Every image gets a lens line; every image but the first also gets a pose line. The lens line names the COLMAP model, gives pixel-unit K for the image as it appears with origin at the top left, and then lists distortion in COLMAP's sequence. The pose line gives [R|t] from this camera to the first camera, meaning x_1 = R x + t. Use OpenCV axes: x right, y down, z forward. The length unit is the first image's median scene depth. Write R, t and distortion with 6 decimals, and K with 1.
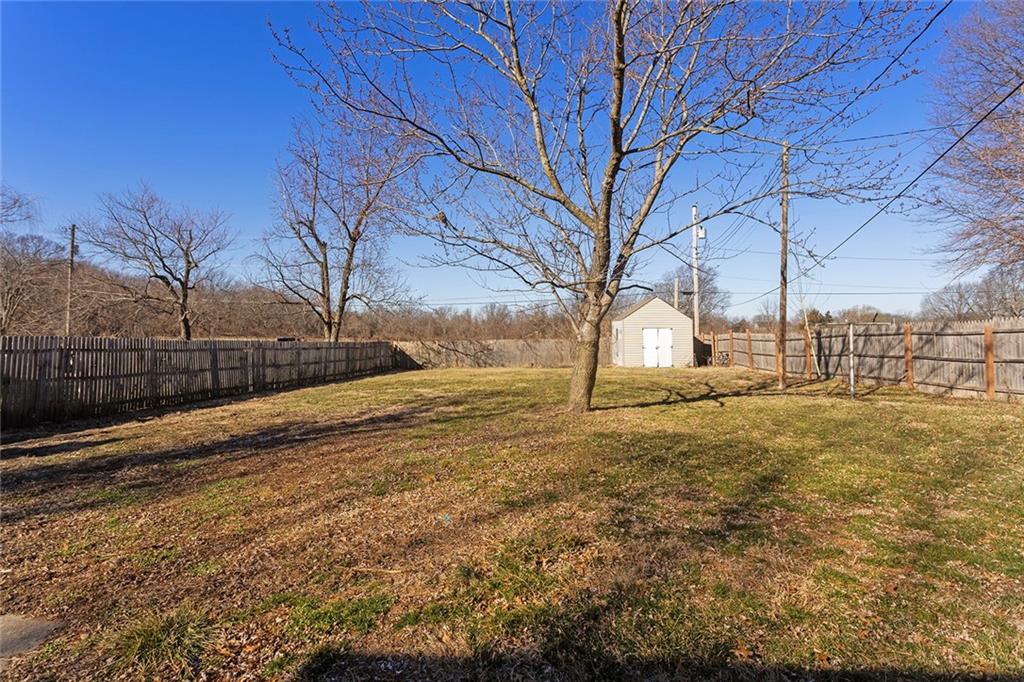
lens RADIAL K [[513.0, 0, 507.9], [0, 513.0, 312.7], [0, 0, 1]] dist [0.008208, -0.000557]
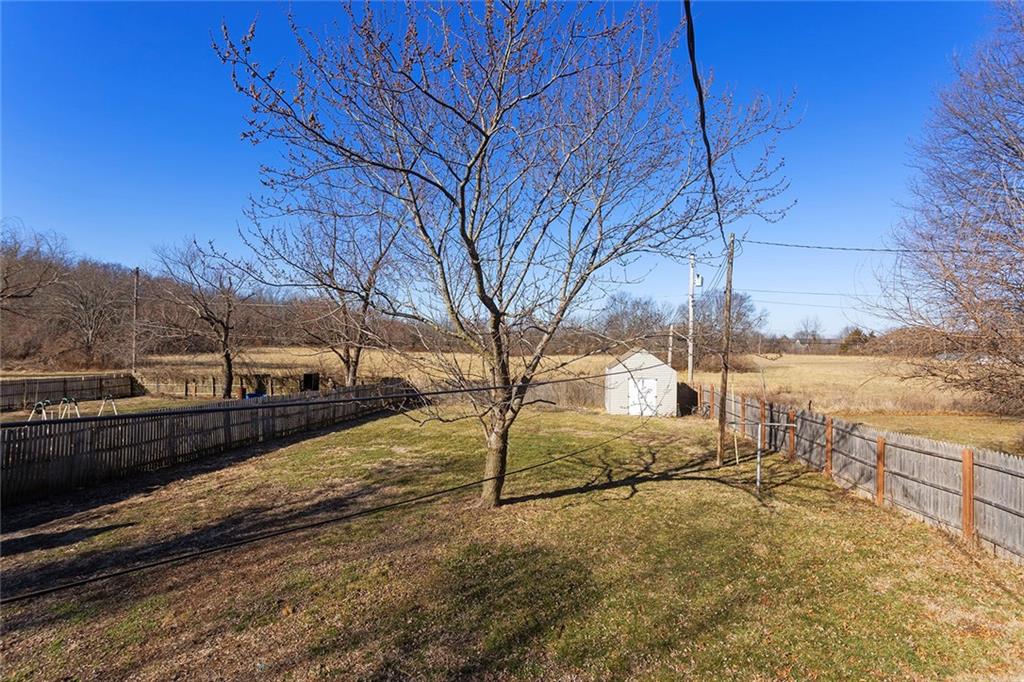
lens RADIAL K [[499.5, 0, 504.4], [0, 499.5, 337.5], [0, 0, 1]] dist [0.002671, 0.000604]
pose [[0.995348, 0.016994, -0.094836, 0.200957], [-0.013476, 0.999201, 0.037614, -0.172396], [0.095399, -0.036161, 0.994782, -0.087852]]
